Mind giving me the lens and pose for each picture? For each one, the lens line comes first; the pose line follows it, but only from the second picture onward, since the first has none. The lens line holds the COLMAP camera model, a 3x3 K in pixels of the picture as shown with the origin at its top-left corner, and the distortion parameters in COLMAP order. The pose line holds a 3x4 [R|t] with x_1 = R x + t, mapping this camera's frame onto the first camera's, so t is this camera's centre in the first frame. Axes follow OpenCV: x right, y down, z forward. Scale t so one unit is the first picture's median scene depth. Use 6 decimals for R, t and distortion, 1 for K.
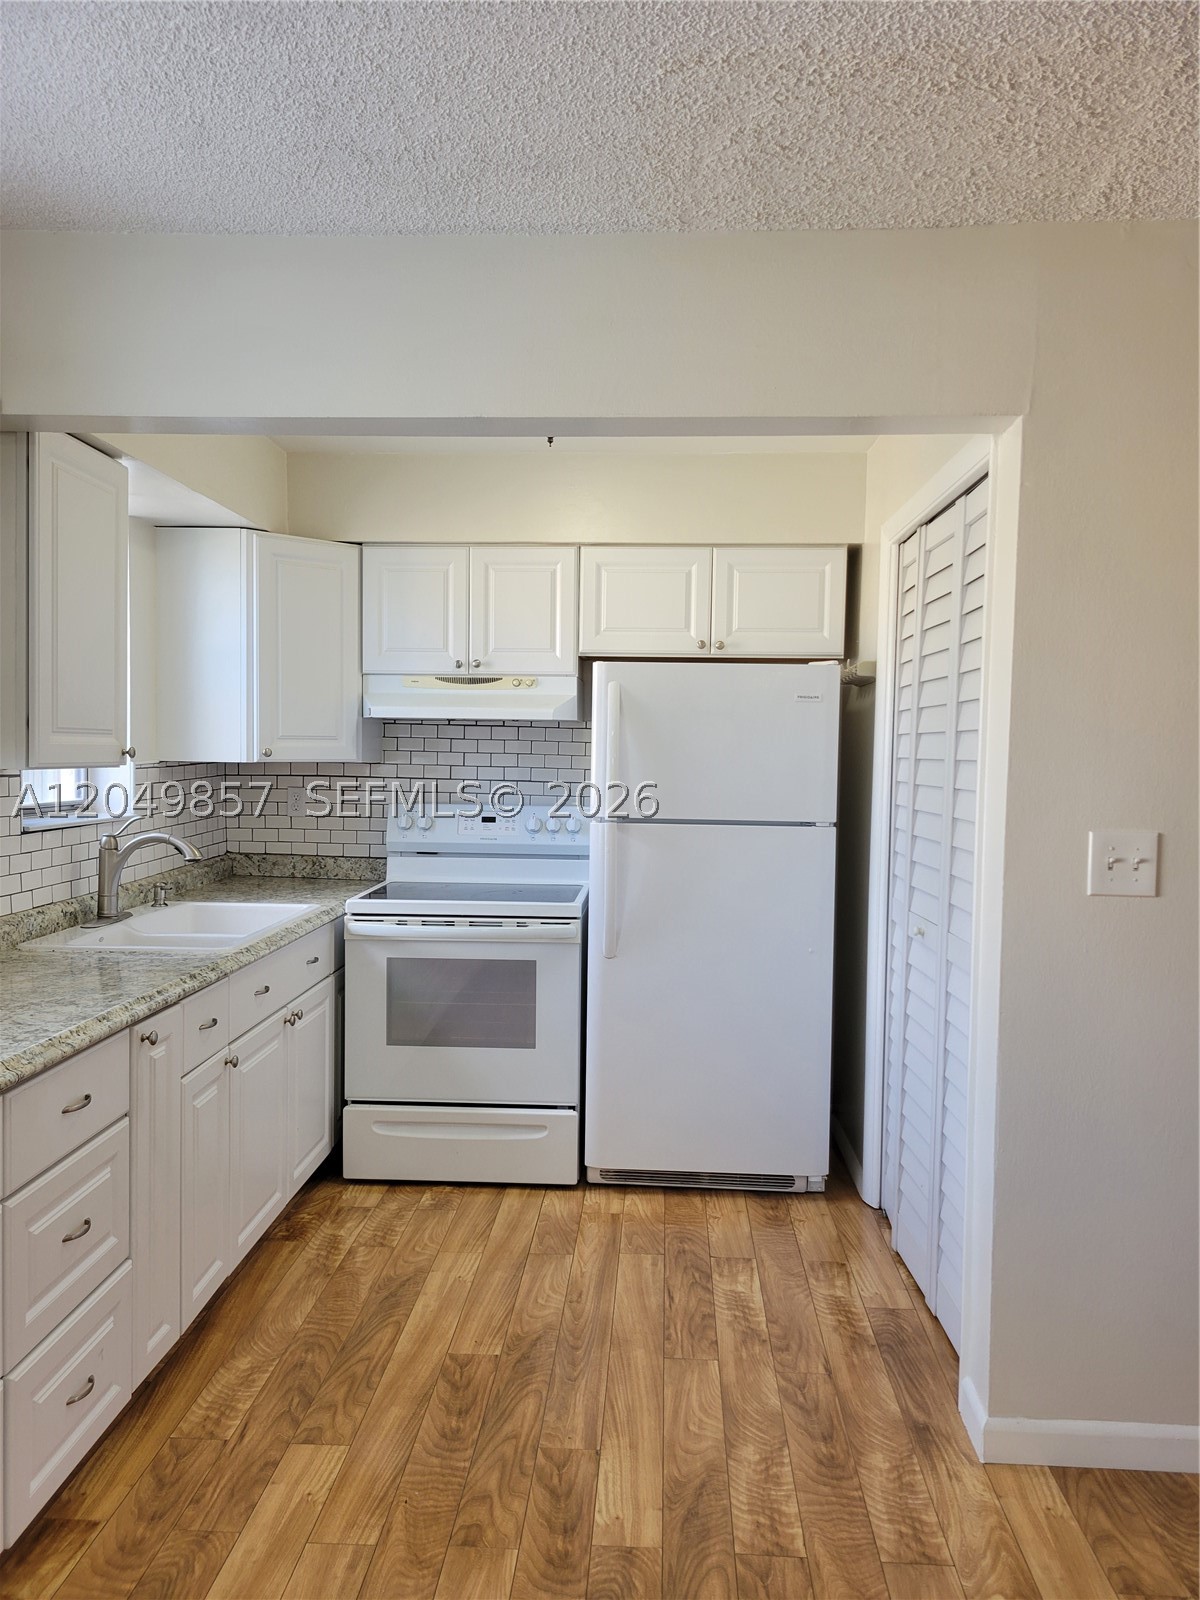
lens RADIAL K [[1210.0, 0, 592.1], [0, 1210.0, 805.1], [0, 0, 1]] dist [0.059785, -0.044064]
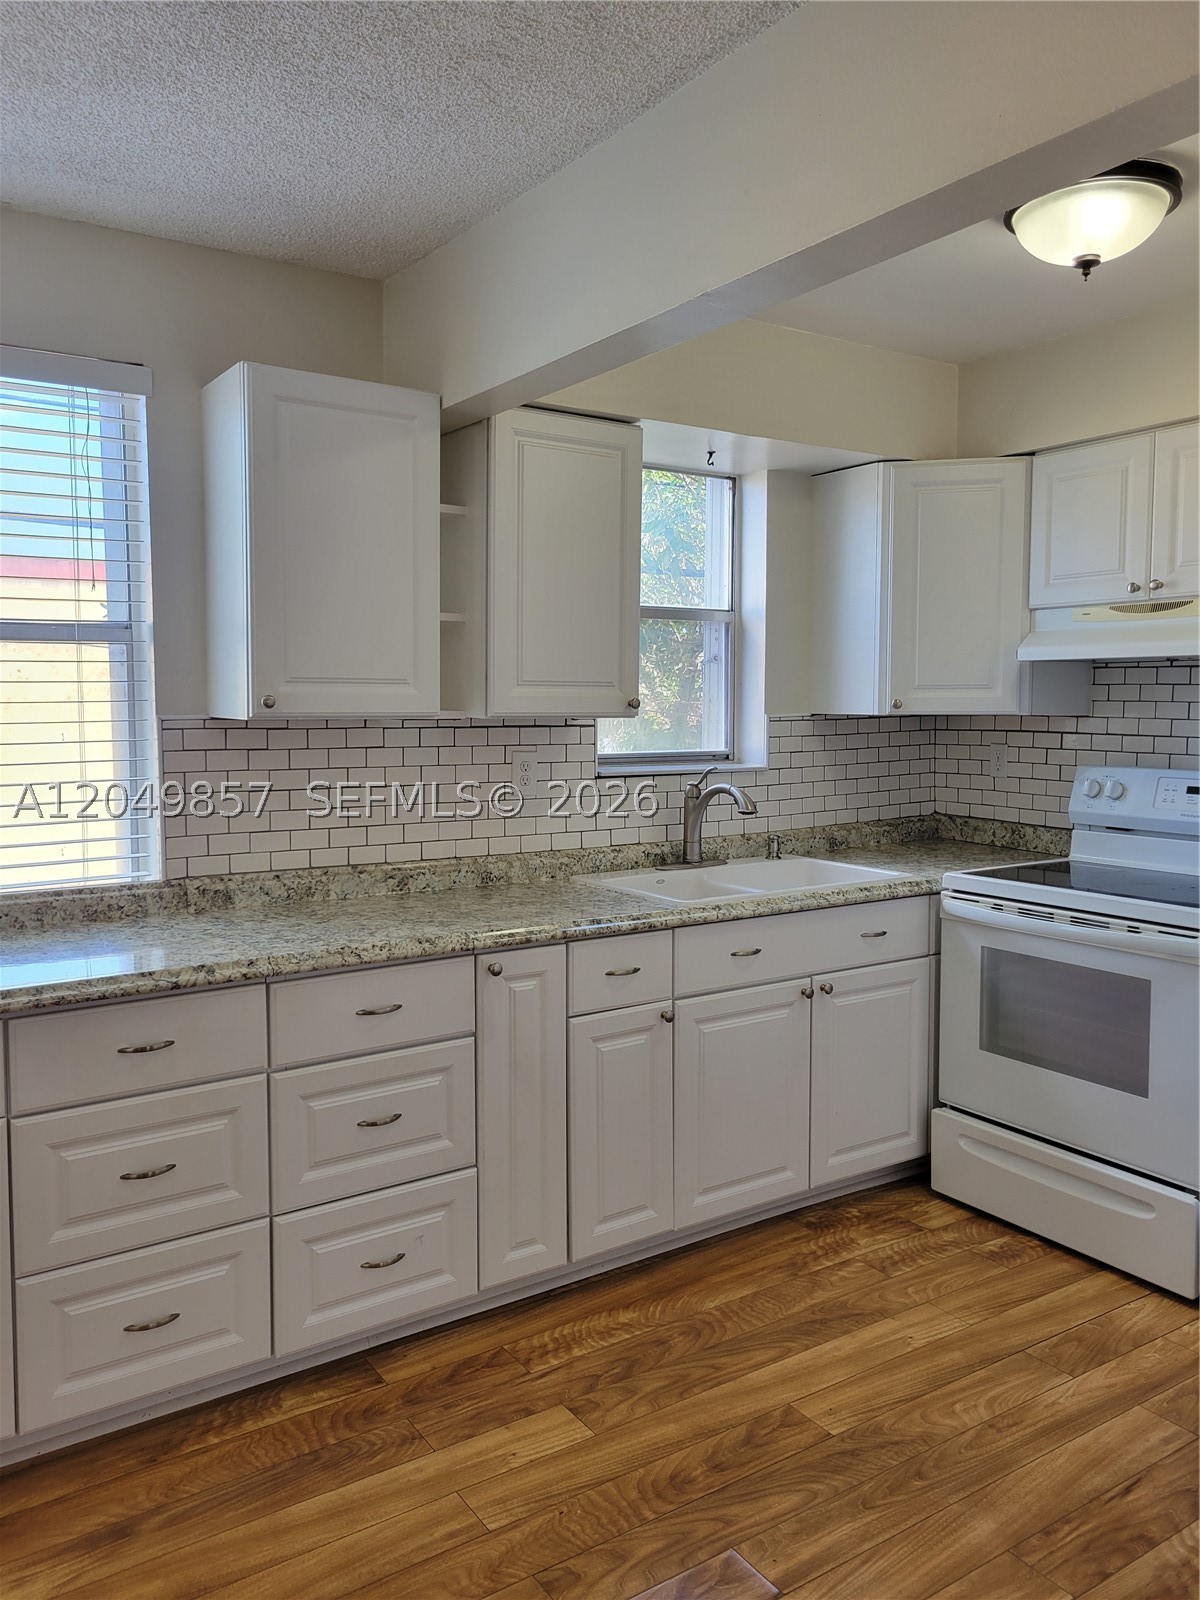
lens RADIAL K [[1210.4, 0, 593.6], [0, 1210.4, 786.5], [0, 0, 1]] dist [0.057659, -0.044729]
pose [[0.596703, 0.044808, -0.801210, 0.436562], [-0.031348, 0.998979, 0.032522, -0.005100], [0.801850, 0.005711, 0.597498, 0.354417]]
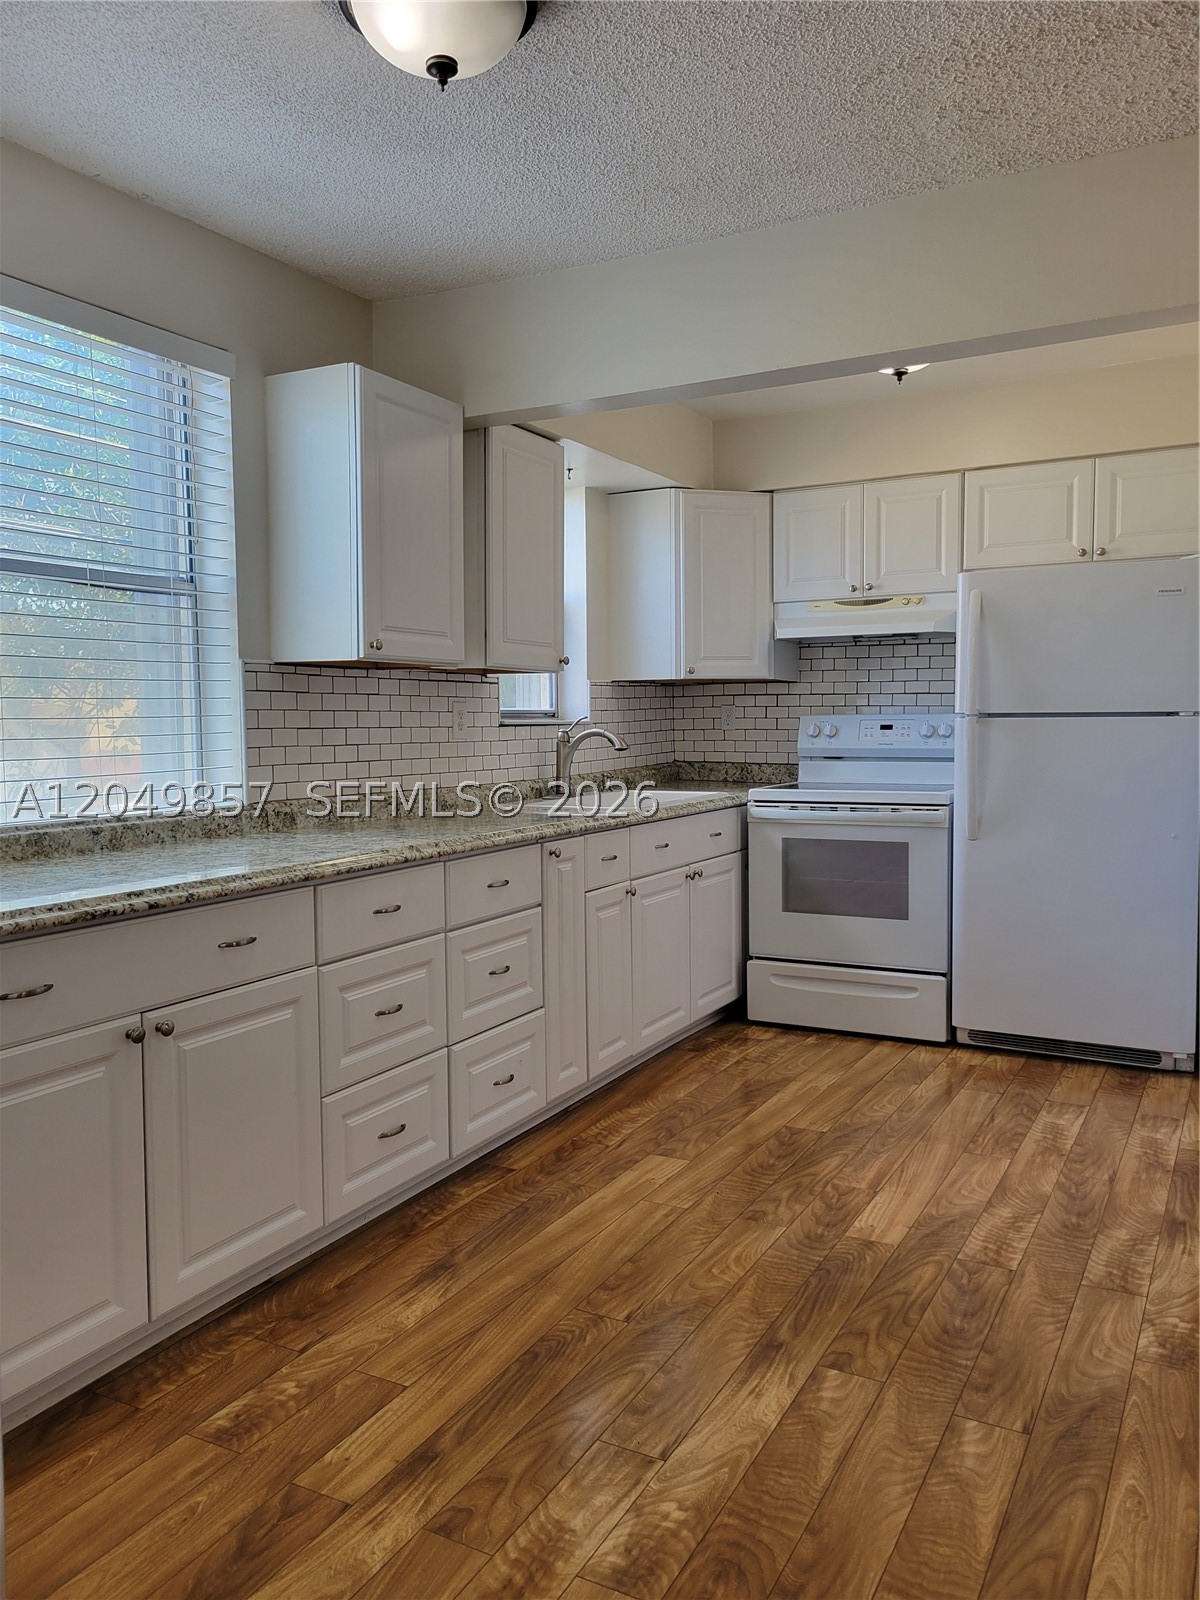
lens RADIAL K [[1217.3, 0, 606.1], [0, 1217.3, 798.8], [0, 0, 1]] dist [0.047872, -0.035751]
pose [[0.906124, 0.004718, -0.422986, 0.228277], [0.001555, 0.999894, 0.014483, 0.089214], [0.423009, -0.013781, 0.906021, -0.193867]]
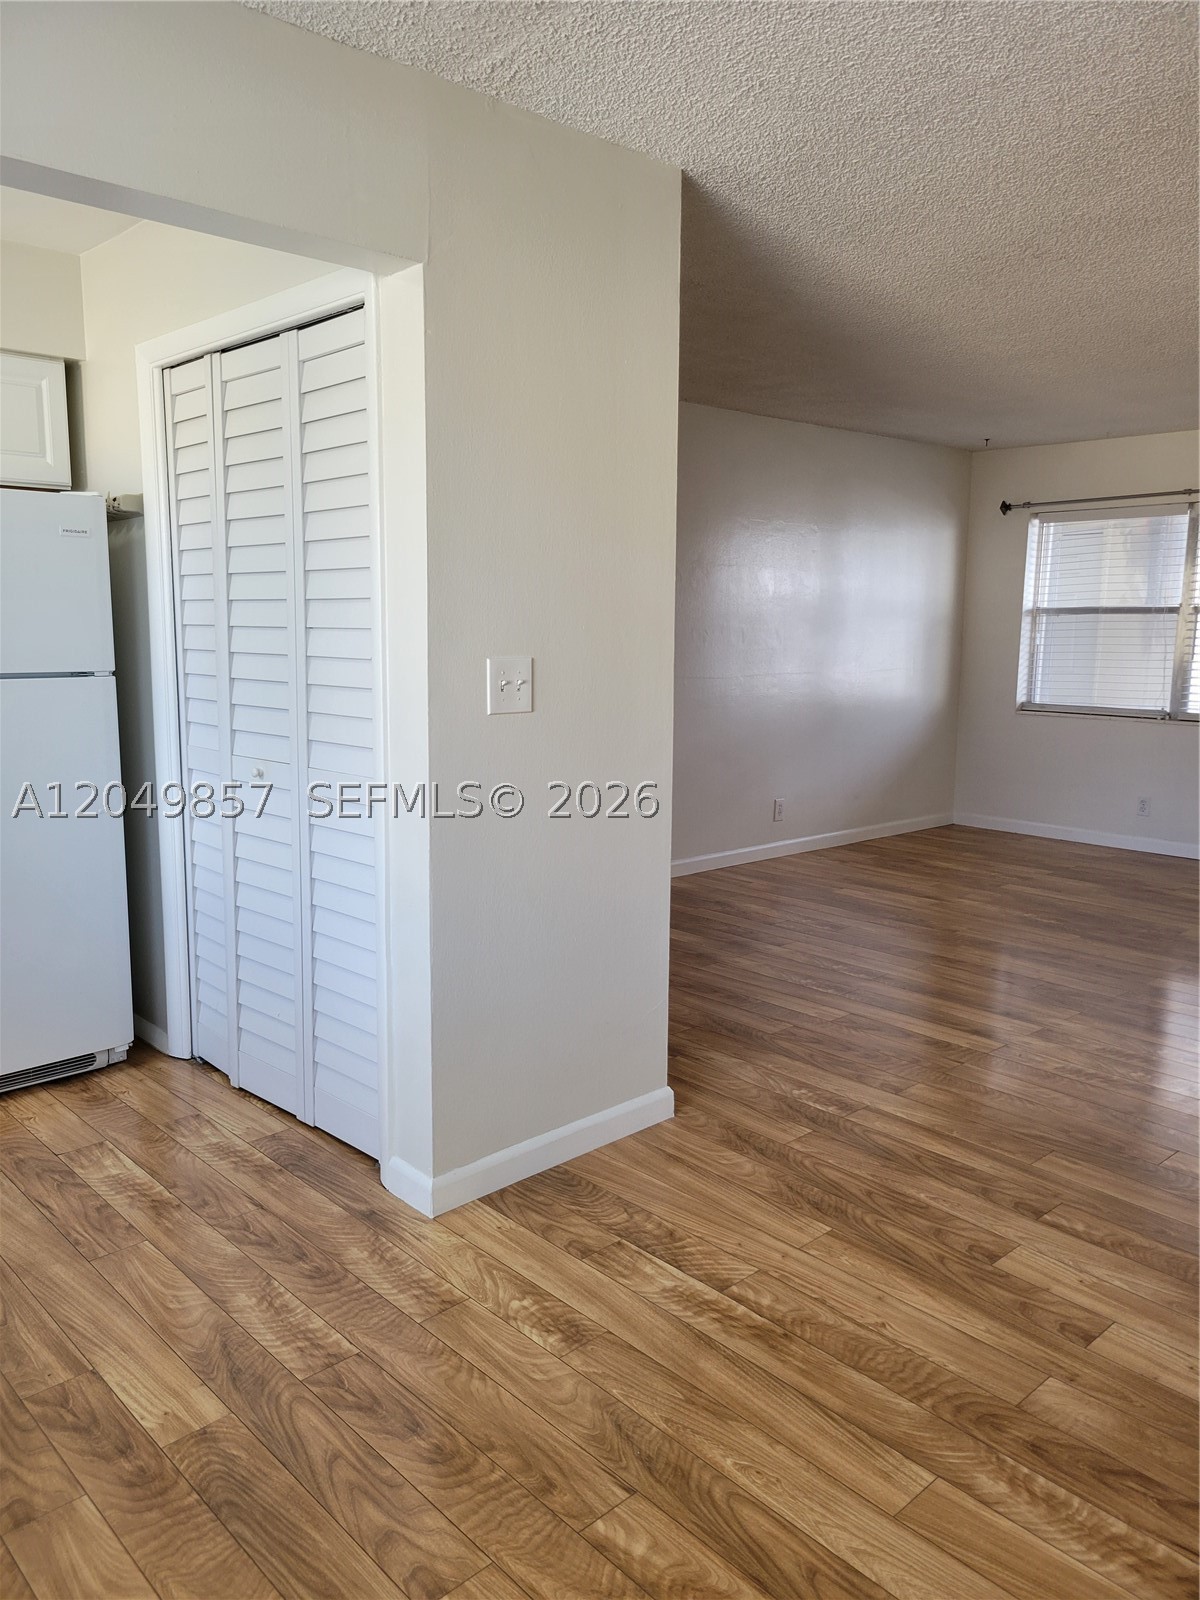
lens RADIAL K [[1202.5, 0, 606.5], [0, 1202.5, 784.0], [0, 0, 1]] dist [0.063126, -0.046970]
pose [[0.683813, -0.112407, 0.720947, -0.273515], [0.039953, 0.992348, 0.116828, 0.008268], [-0.728563, -0.051085, 0.683071, 0.109286]]
